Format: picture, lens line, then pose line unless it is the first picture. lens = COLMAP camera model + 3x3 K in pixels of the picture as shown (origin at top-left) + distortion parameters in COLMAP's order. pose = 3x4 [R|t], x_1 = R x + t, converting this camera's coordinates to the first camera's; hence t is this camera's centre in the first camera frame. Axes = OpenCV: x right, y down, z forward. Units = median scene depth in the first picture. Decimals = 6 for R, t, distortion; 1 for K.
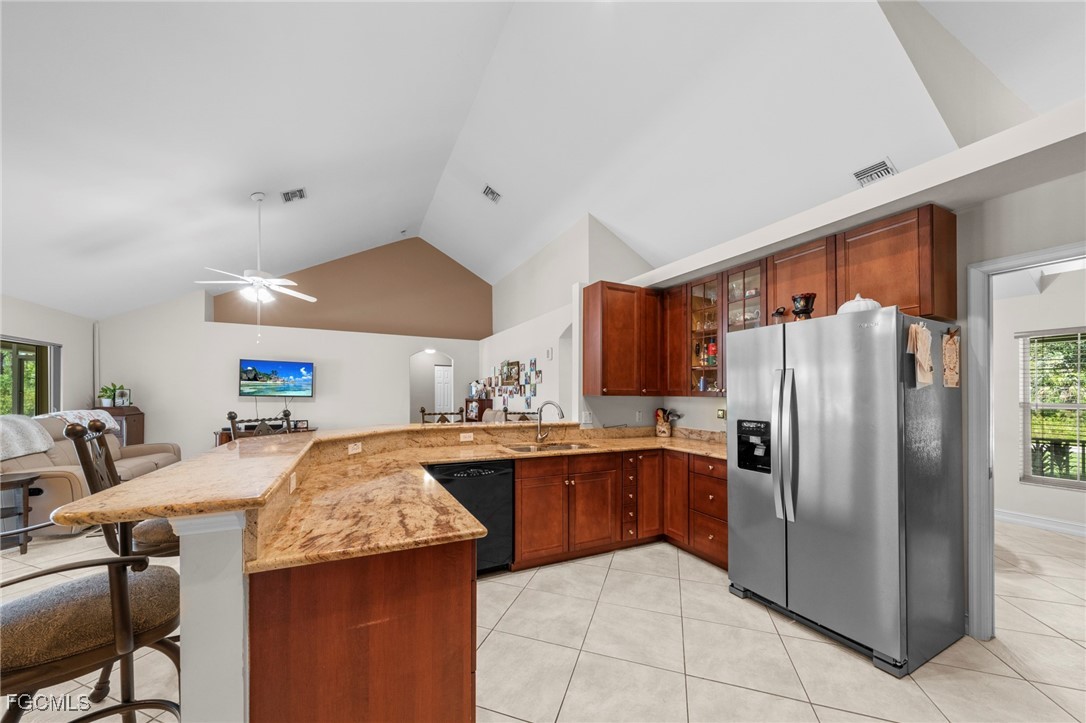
lens RADIAL K [[387.5, 0, 524.9], [0, 387.5, 388.3], [0, 0, 1]] dist [0.001208, 0.000010]
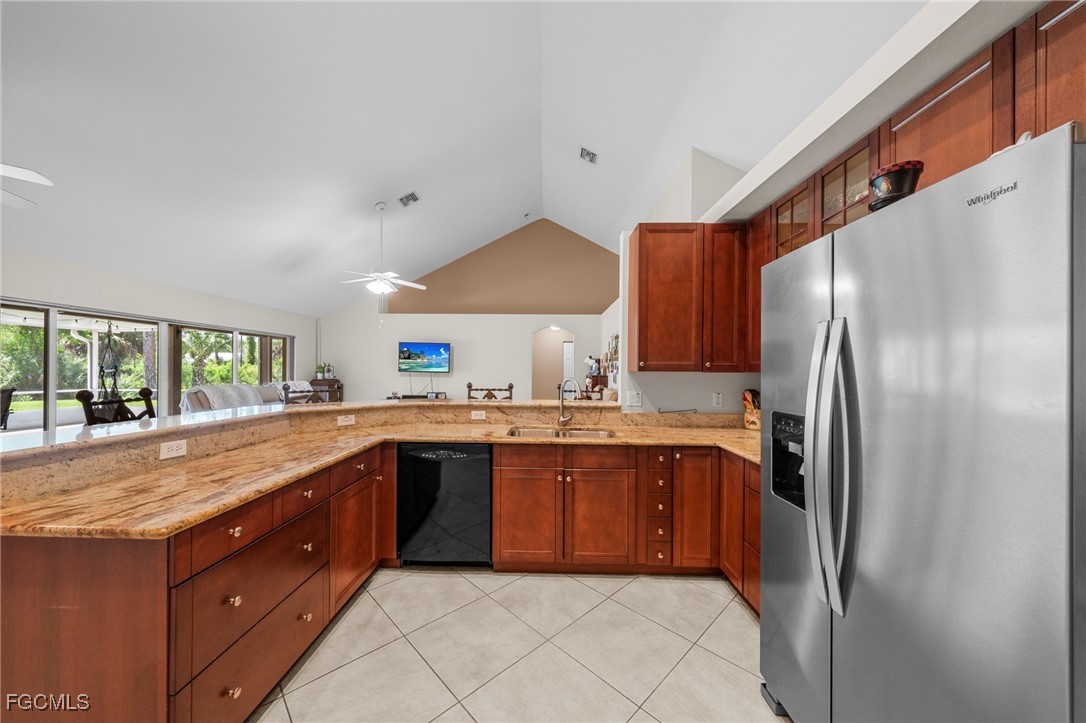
lens RADIAL K [[373.0, 0, 528.8], [0, 373.0, 368.4], [0, 0, 1]] dist [-0.000971, -0.000031]
pose [[0.891464, -0.002157, -0.453085, 0.318606], [0.005798, 0.999961, 0.006647, 0.006434], [0.453053, -0.008553, 0.891442, 0.217817]]
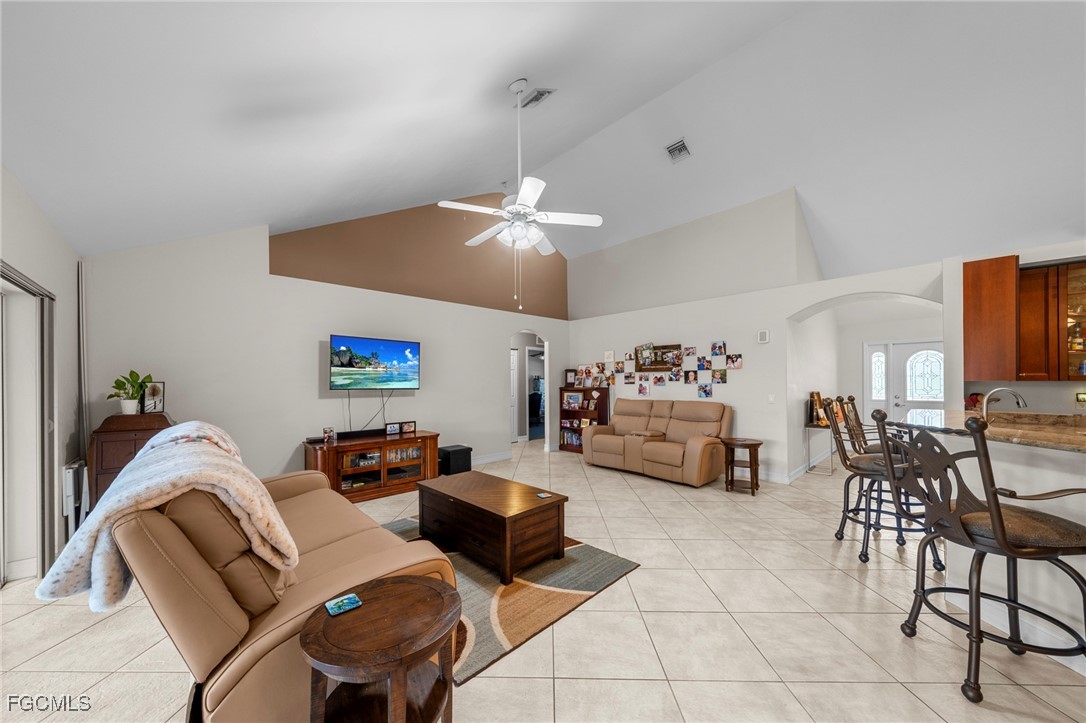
lens RADIAL K [[382.4, 0, 529.7], [0, 382.4, 378.2], [0, 0, 1]] dist [-0.000059, 0.000008]
pose [[0.948253, -0.011490, 0.317309, -1.104021], [0.009604, 0.999926, 0.007508, -0.003455], [-0.317371, -0.004072, 0.948293, 0.478750]]
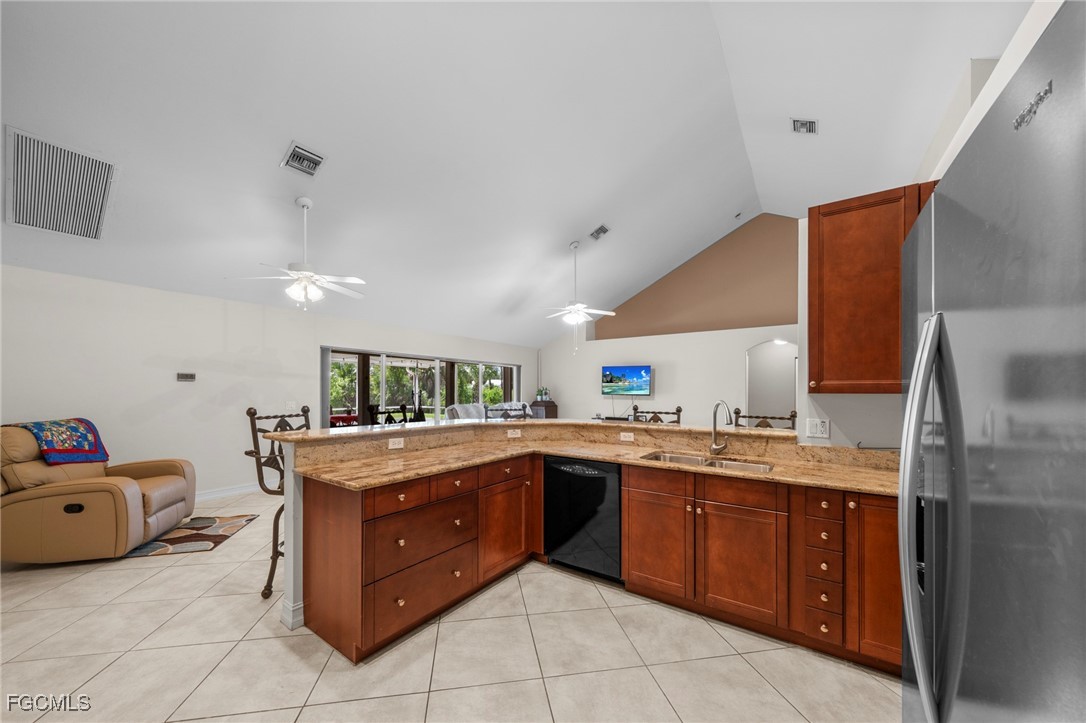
lens RADIAL K [[376.9, 0, 533.4], [0, 376.9, 388.8], [0, 0, 1]] dist [-0.001949, -0.000141]
pose [[0.490951, -0.011450, -0.871112, 0.473197], [0.012713, 0.999901, -0.005977, 0.009170], [0.871094, -0.008140, 0.491049, 0.298090]]
